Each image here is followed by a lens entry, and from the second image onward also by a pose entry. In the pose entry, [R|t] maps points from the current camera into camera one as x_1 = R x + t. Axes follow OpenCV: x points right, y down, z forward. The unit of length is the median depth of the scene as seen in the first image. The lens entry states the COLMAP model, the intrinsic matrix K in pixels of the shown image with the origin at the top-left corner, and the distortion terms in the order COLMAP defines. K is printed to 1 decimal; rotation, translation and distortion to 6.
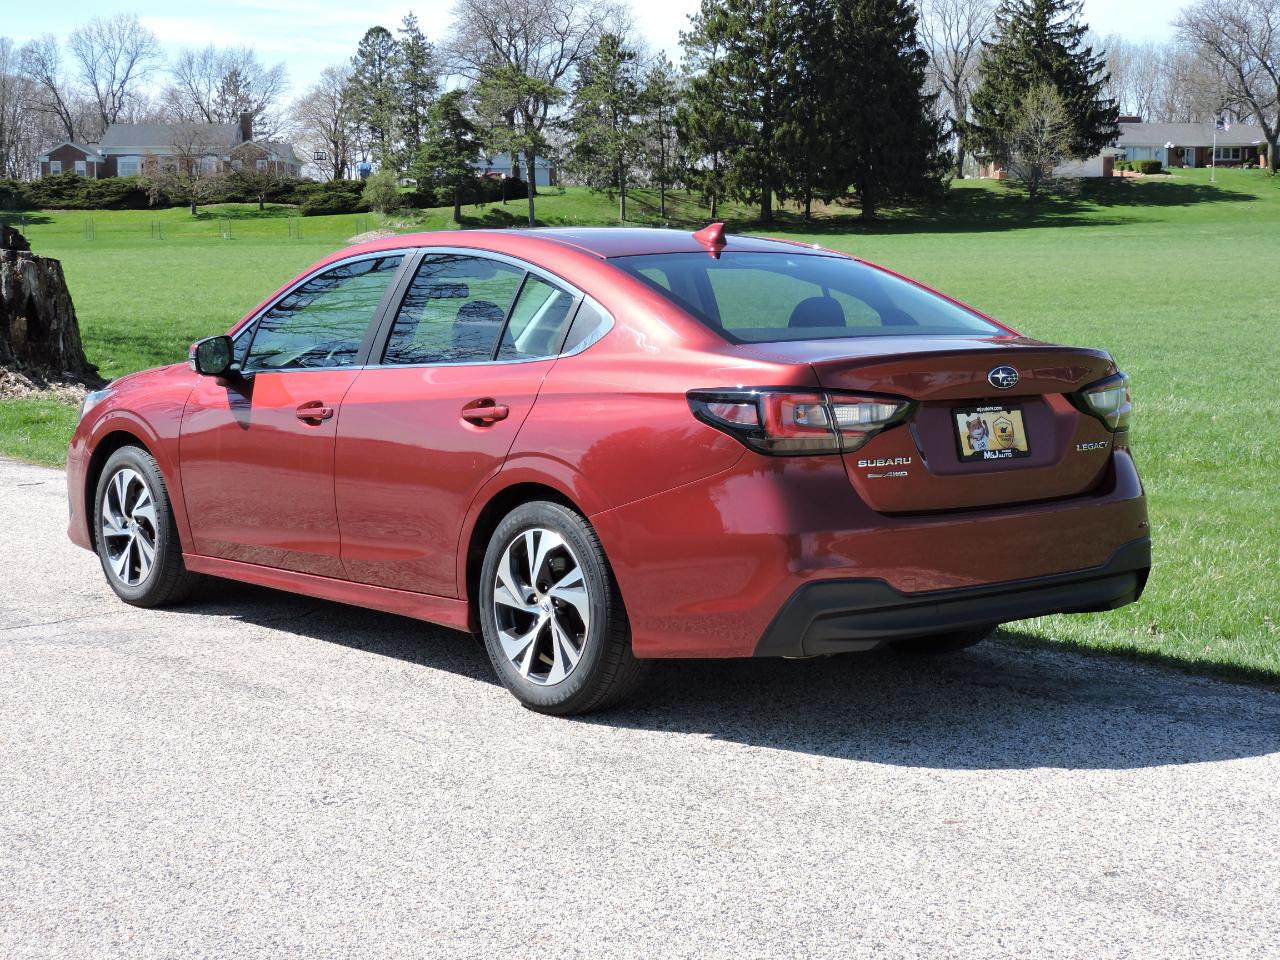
lens RADIAL K [[2089.5, 0, 648.1], [0, 2089.5, 477.4], [0, 0, 1]] dist [-0.019378, -0.123167]
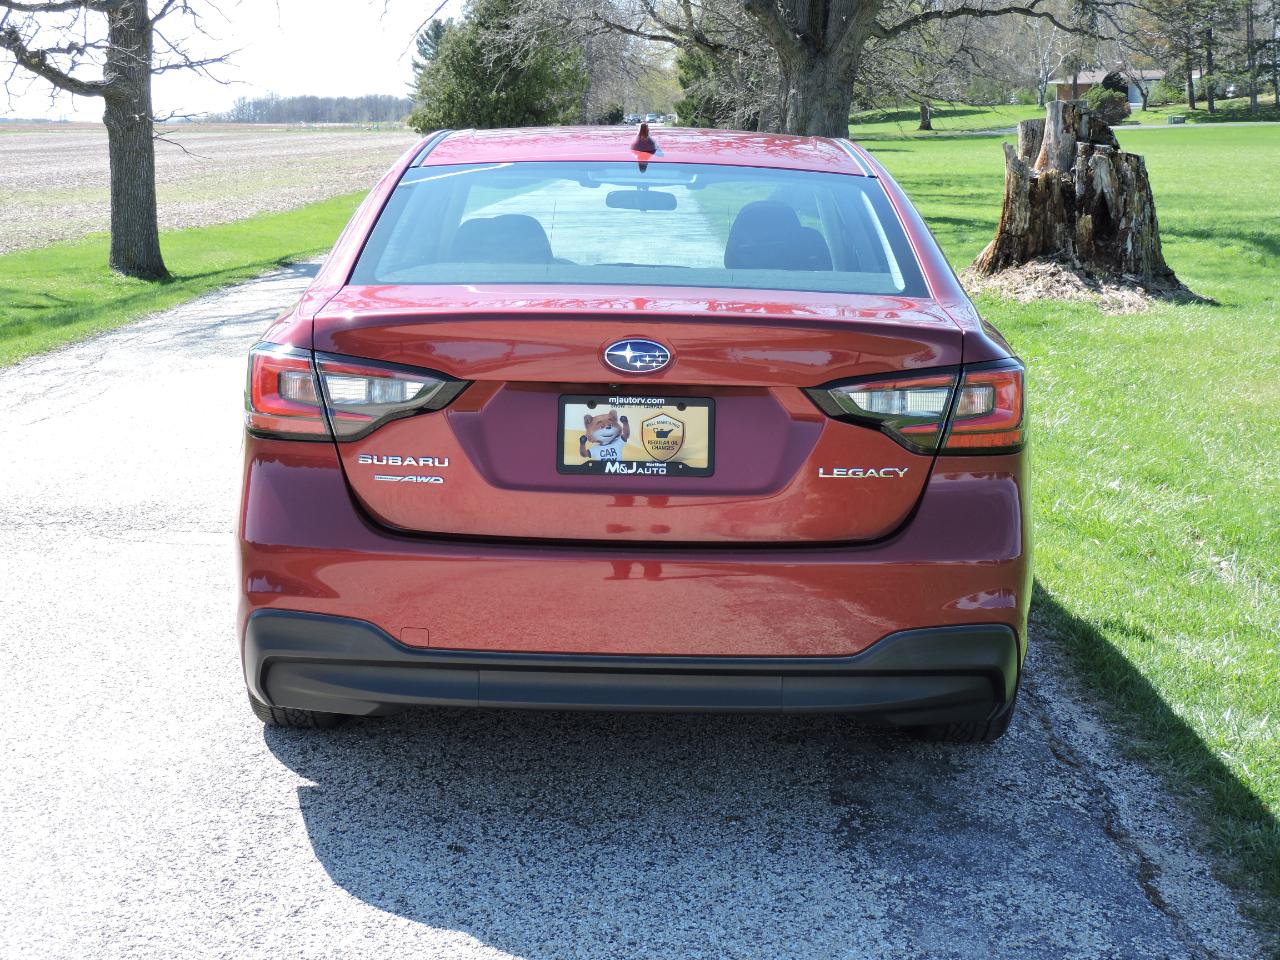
lens RADIAL K [[2089.5, 0, 648.1], [0, 2089.5, 477.4], [0, 0, 1]] dist [-0.019378, -0.123167]
pose [[0.760680, 0.113852, -0.639065, 0.606052], [-0.080941, 0.993451, 0.080644, -0.063319], [0.644061, -0.009618, 0.764913, 0.482133]]
